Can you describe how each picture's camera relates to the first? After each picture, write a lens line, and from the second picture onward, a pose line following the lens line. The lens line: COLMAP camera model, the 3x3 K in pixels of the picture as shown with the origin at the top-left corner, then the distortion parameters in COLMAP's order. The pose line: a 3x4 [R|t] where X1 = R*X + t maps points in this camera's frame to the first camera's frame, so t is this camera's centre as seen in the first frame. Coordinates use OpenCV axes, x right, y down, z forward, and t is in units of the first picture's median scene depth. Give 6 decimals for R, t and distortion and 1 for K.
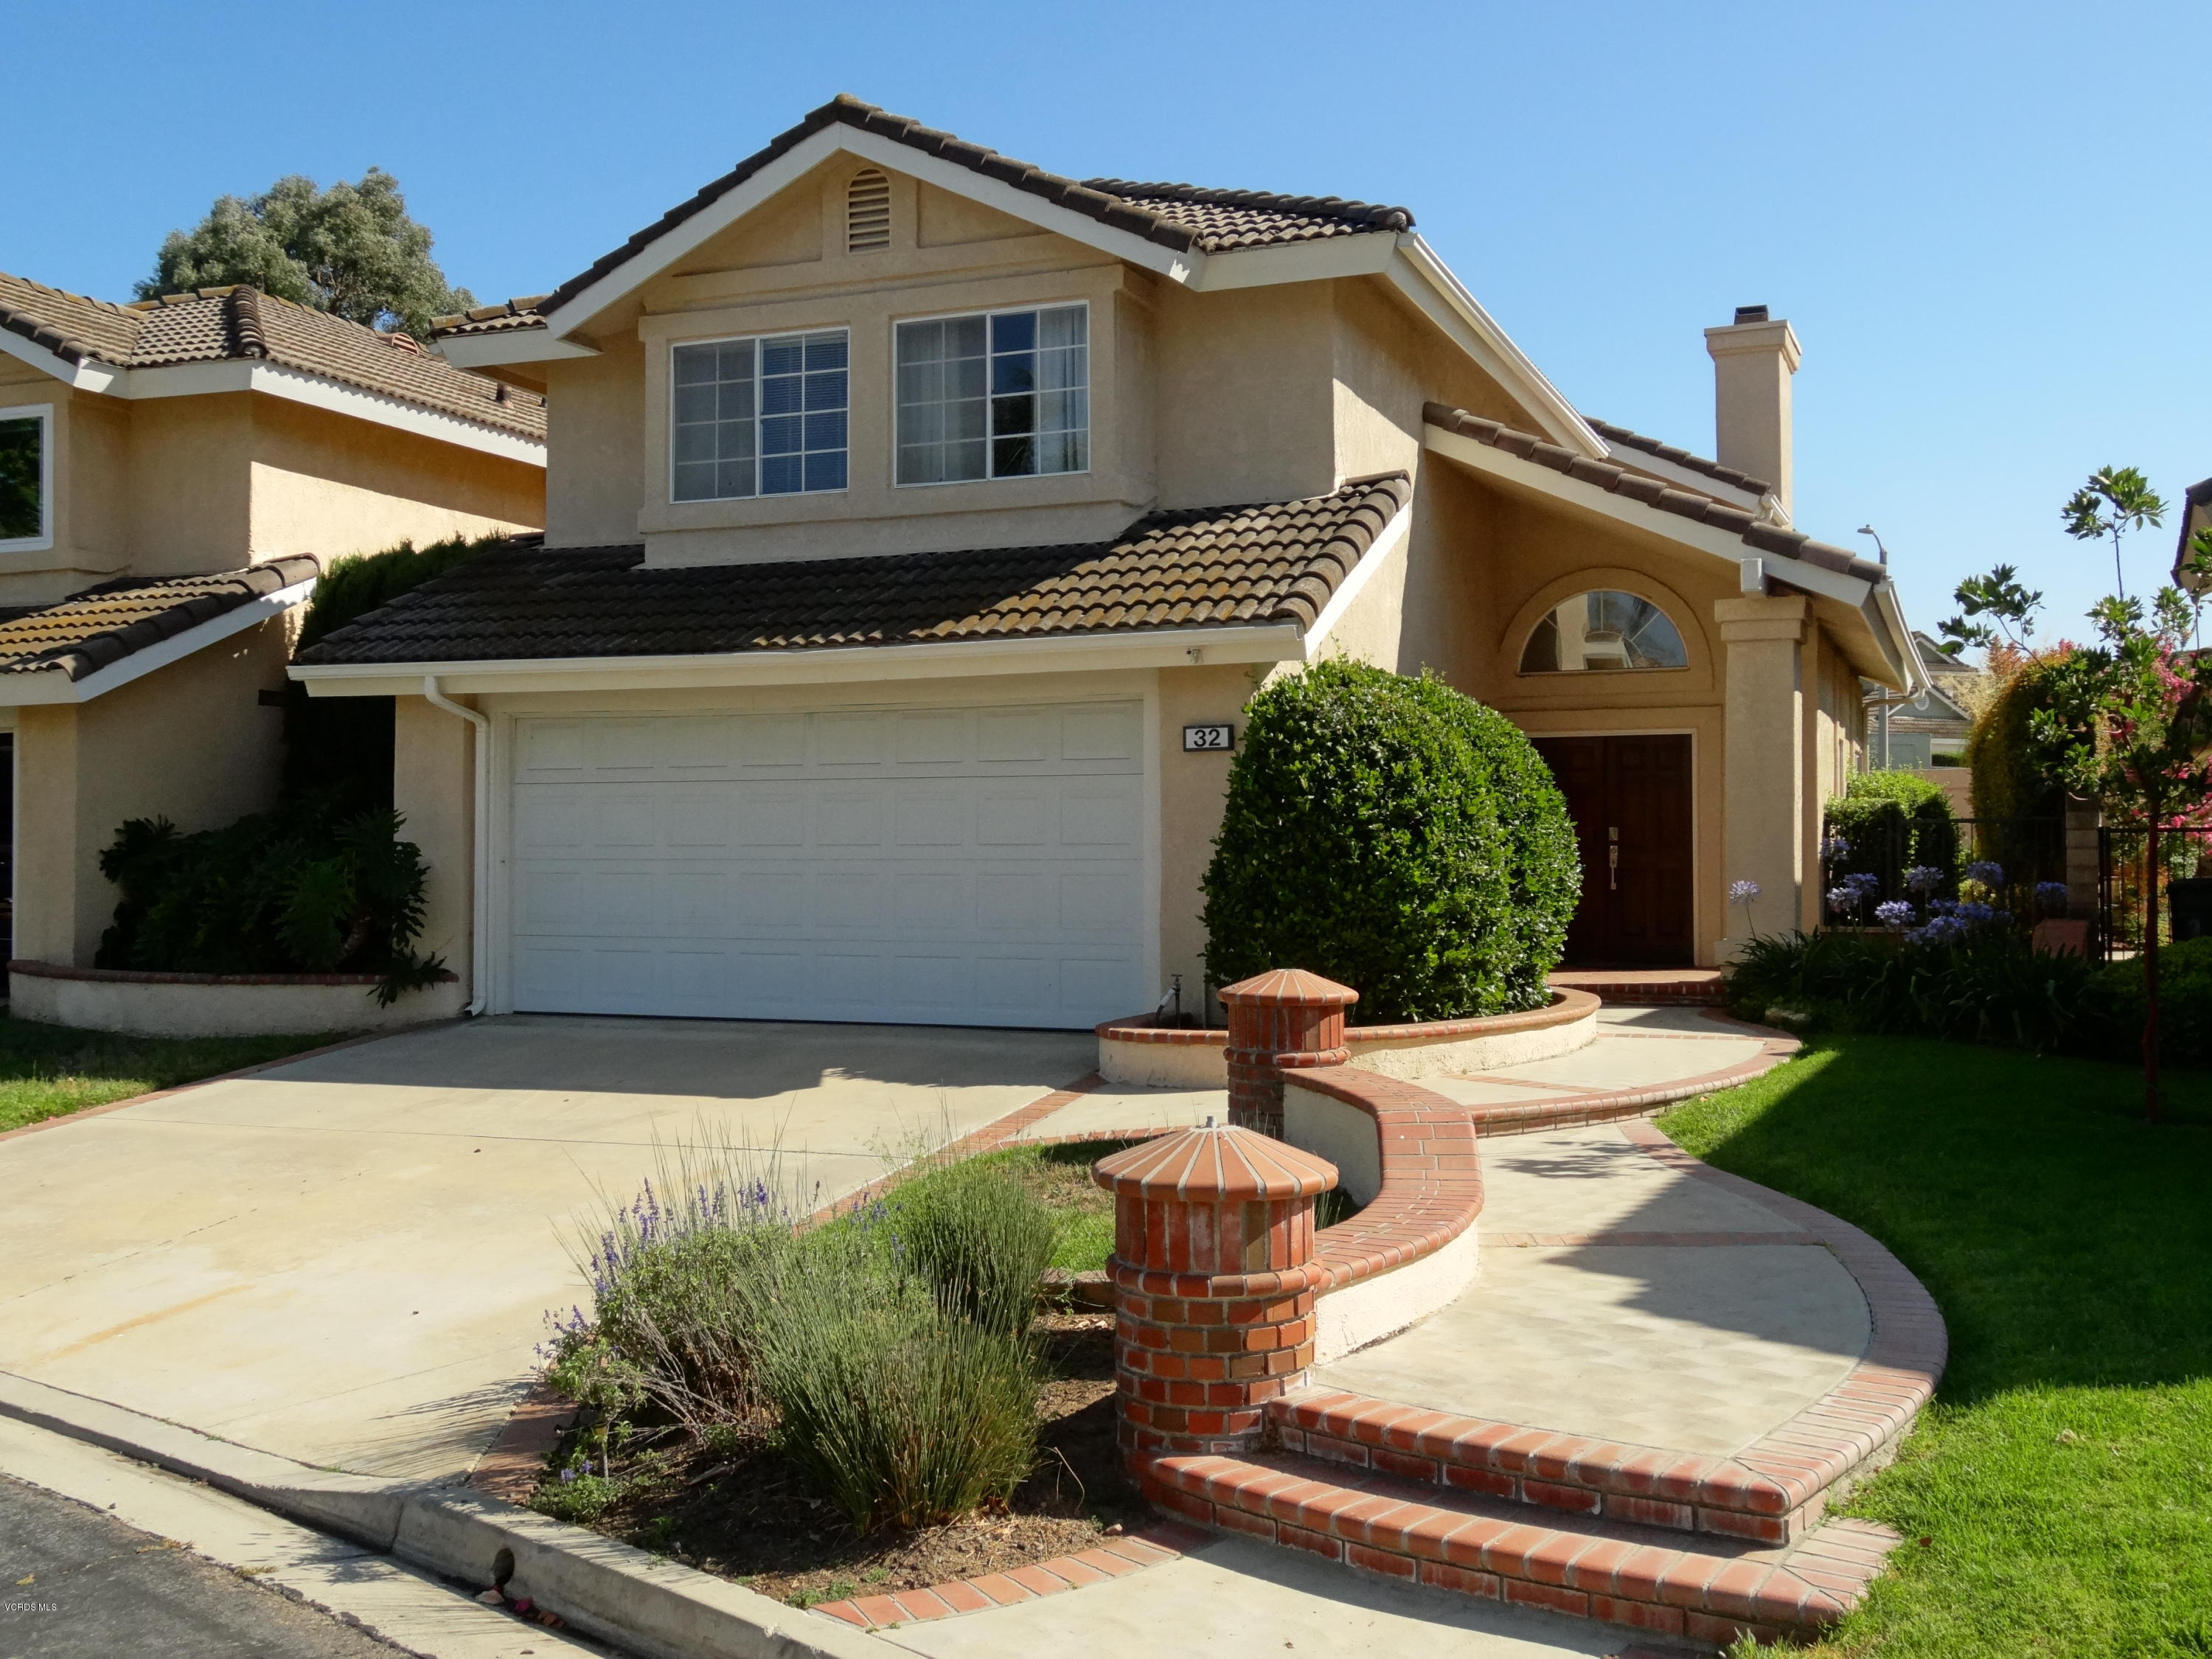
lens RADIAL K [[2146.4, 0, 1109.3], [0, 2146.4, 811.9], [0, 0, 1]] dist [0.001230, 0.000000]
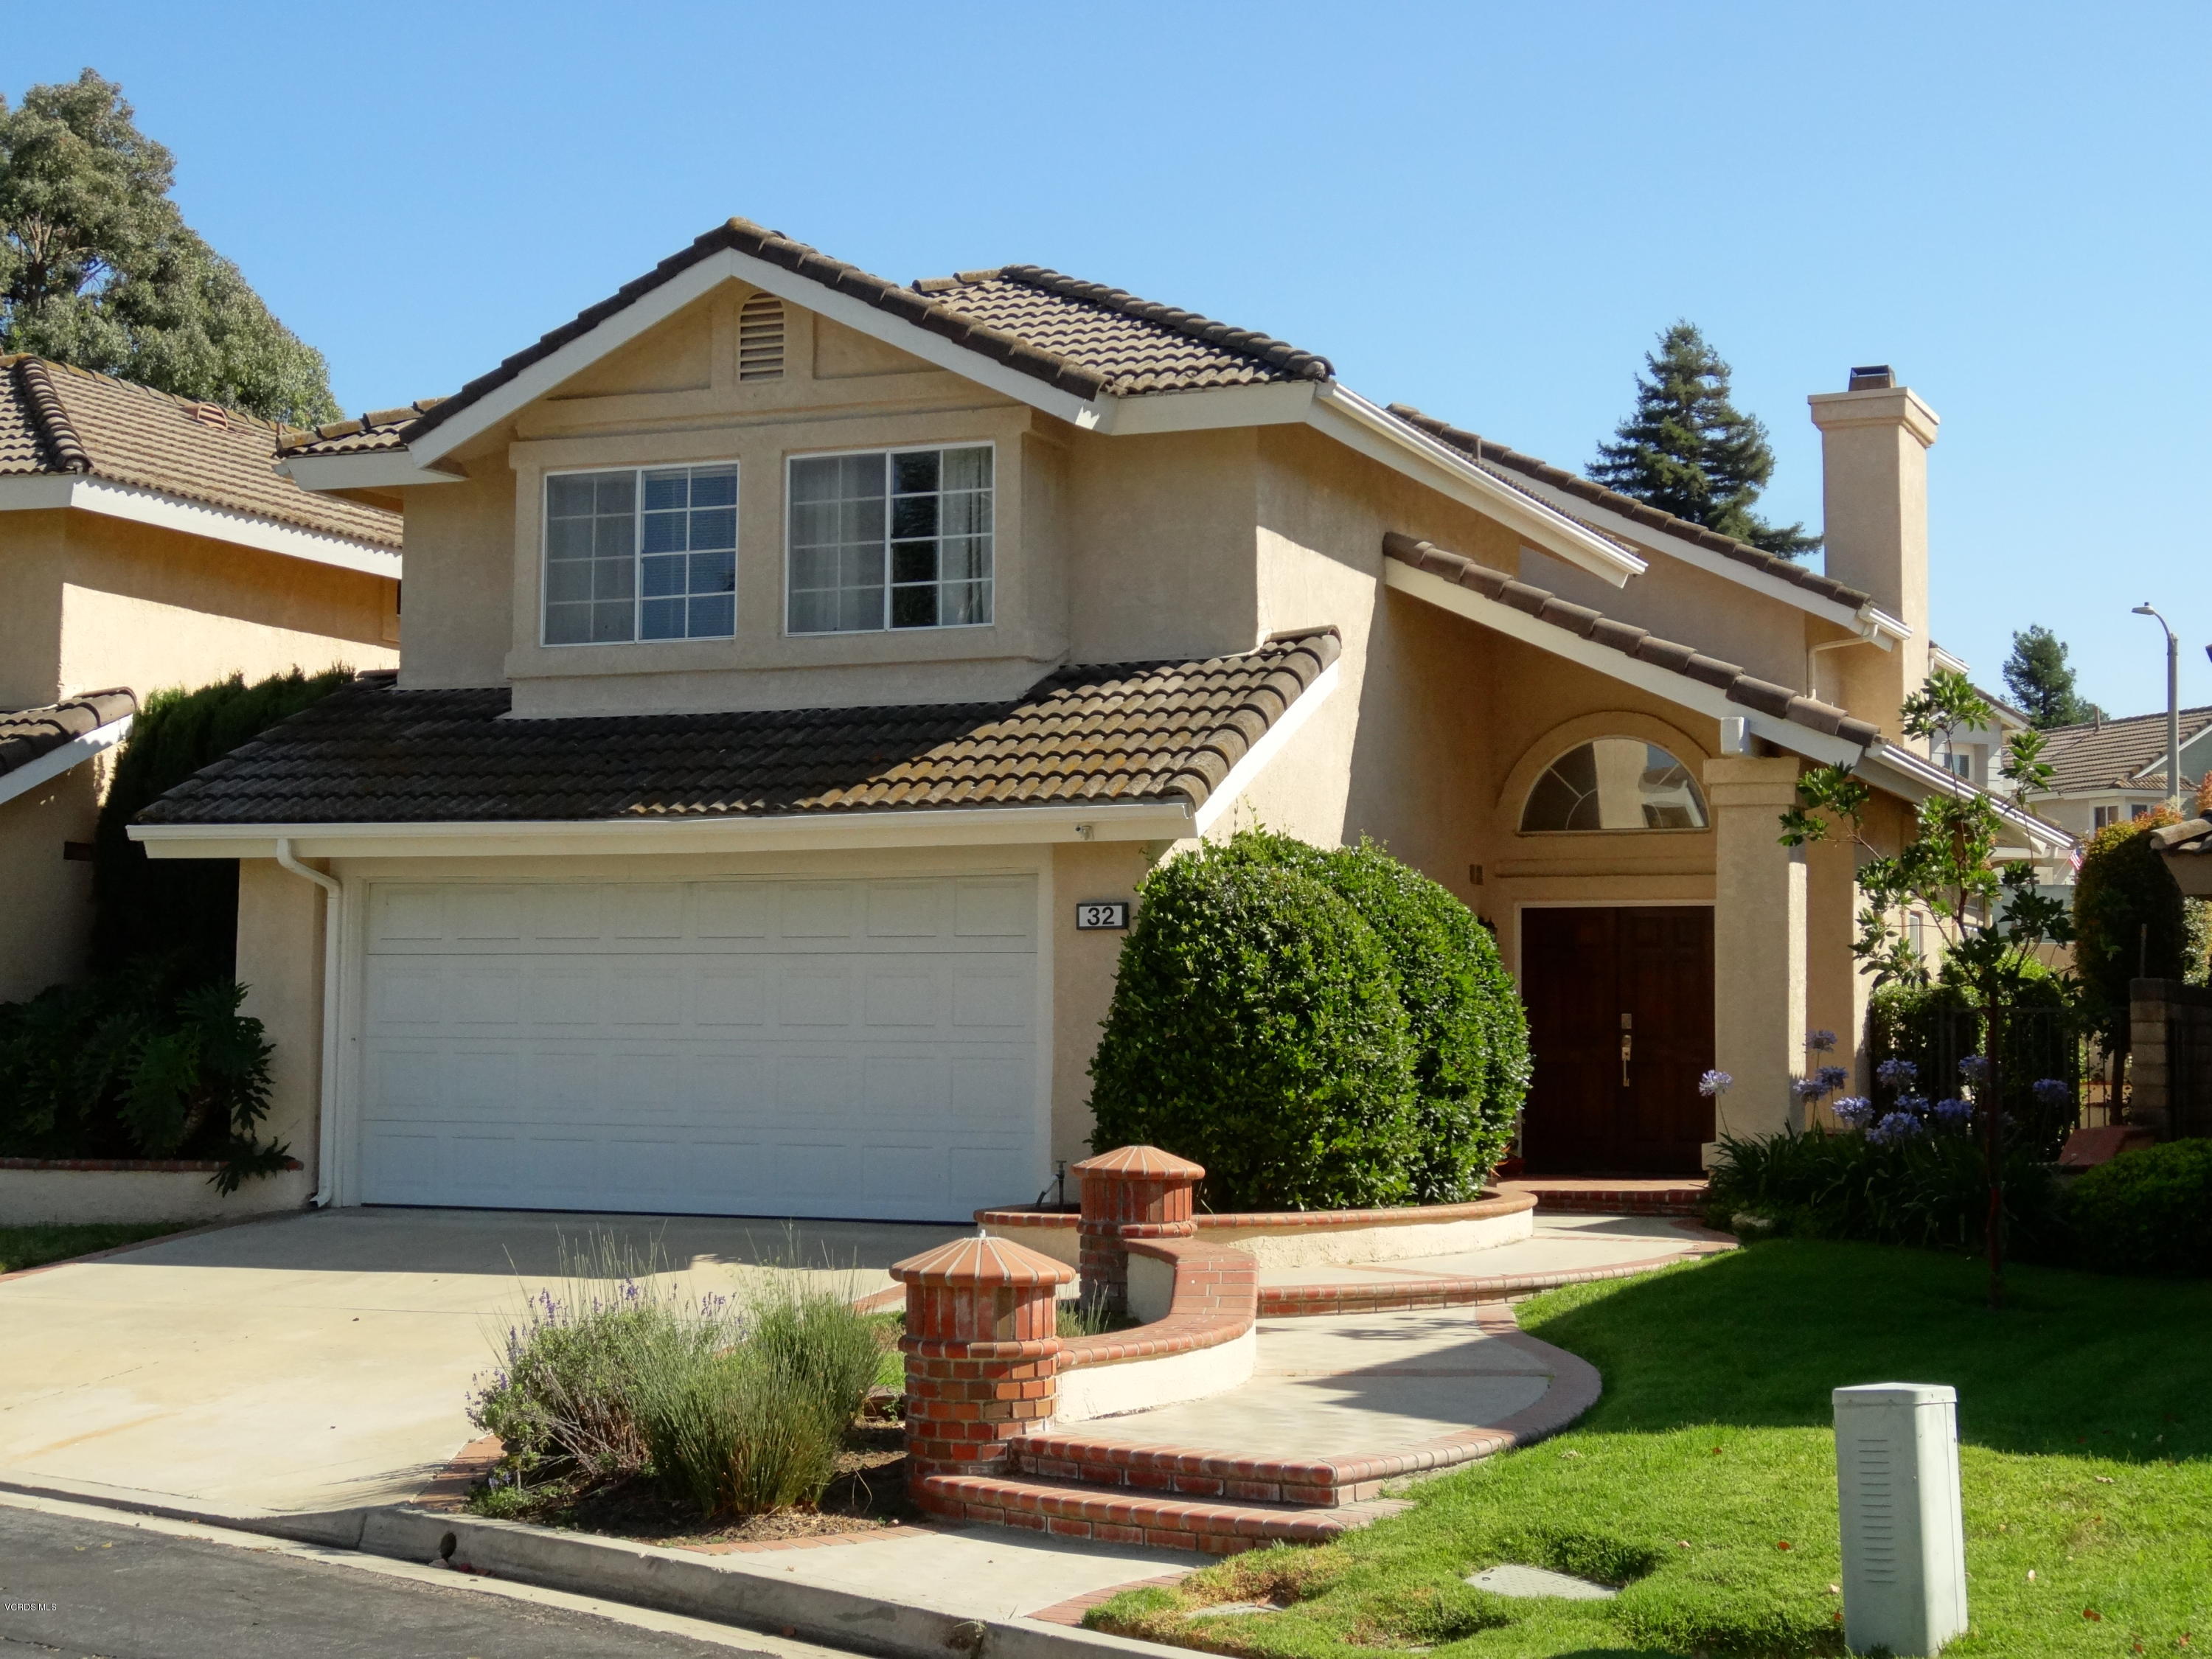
lens RADIAL K [[3309.5, 0, 1095.0], [0, 3309.5, 829.8], [0, 0, 1]] dist [0.011035, 0.000000]
pose [[0.999759, 0.008719, -0.020132, 0.062624], [-0.009638, 0.998896, -0.045978, -0.004302], [0.019709, 0.046161, 0.998740, -0.415592]]
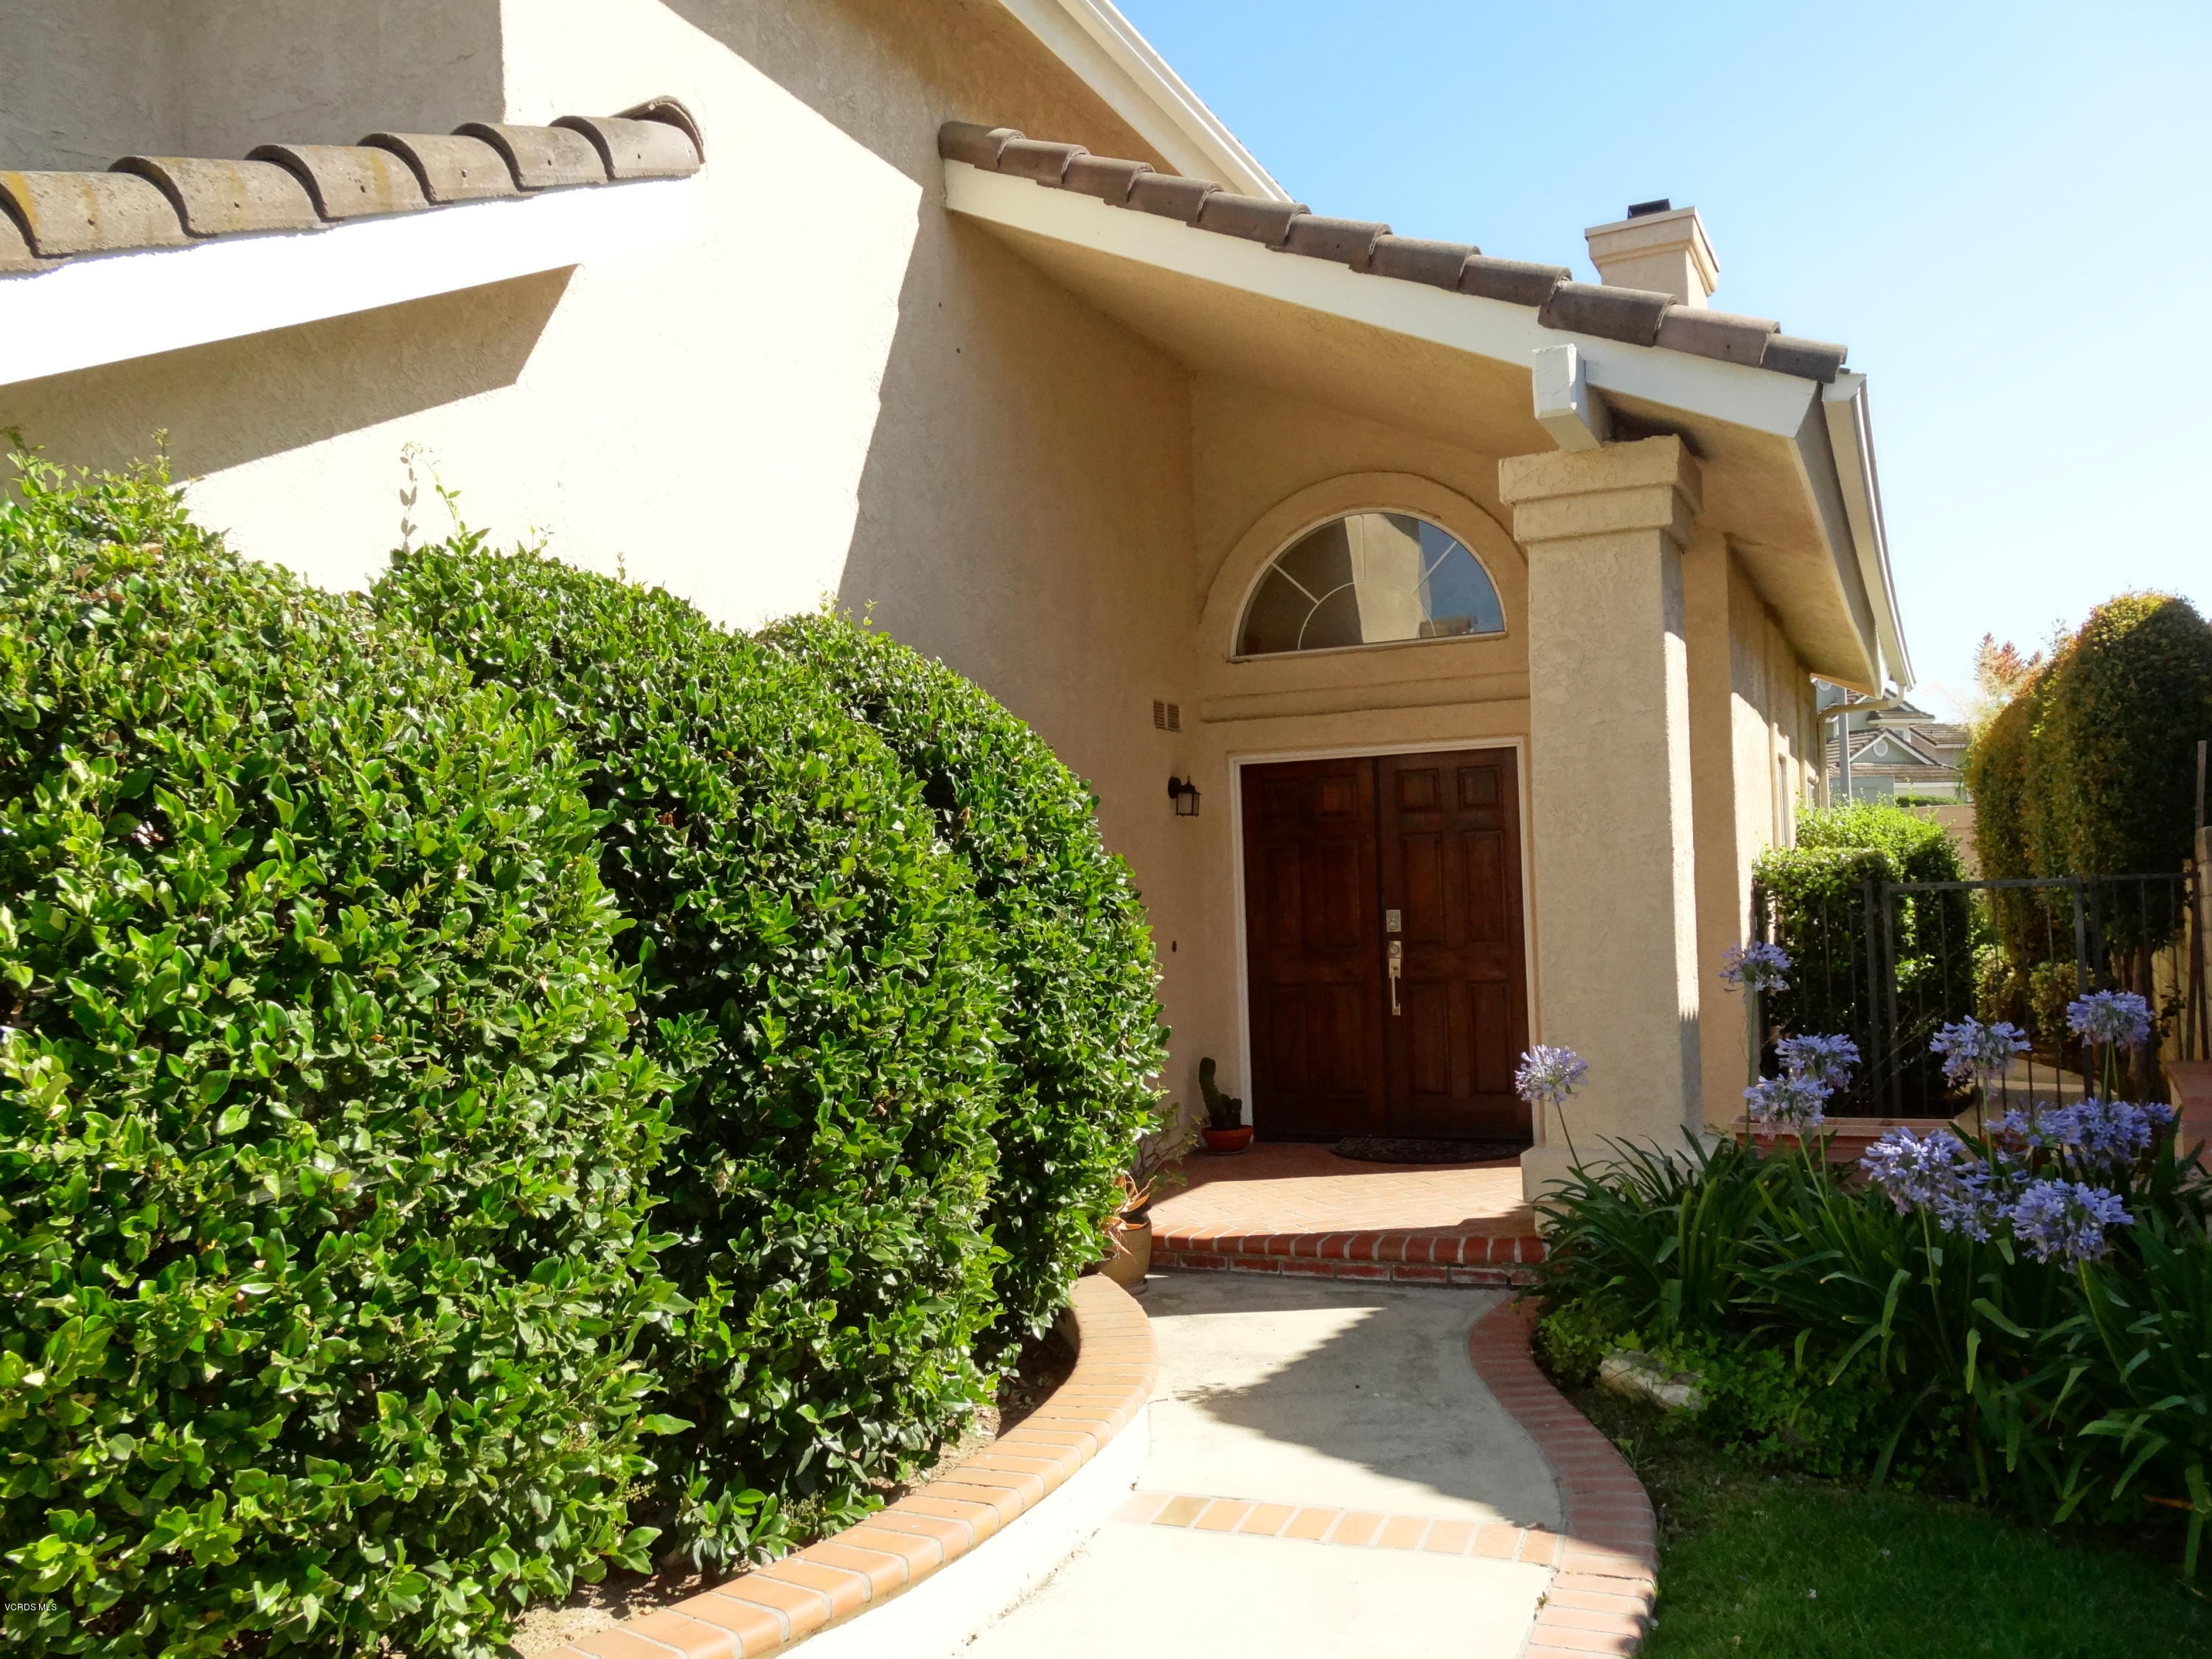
lens RADIAL K [[1804.5, 0, 1108.1], [0, 1804.5, 825.9], [0, 0, 1]] dist [-0.003618, 0.036672]
pose [[0.998678, -0.030453, -0.041421, 0.226849], [0.029329, 0.999193, -0.027460, -0.005967], [0.042223, 0.026209, 0.998764, 0.638827]]
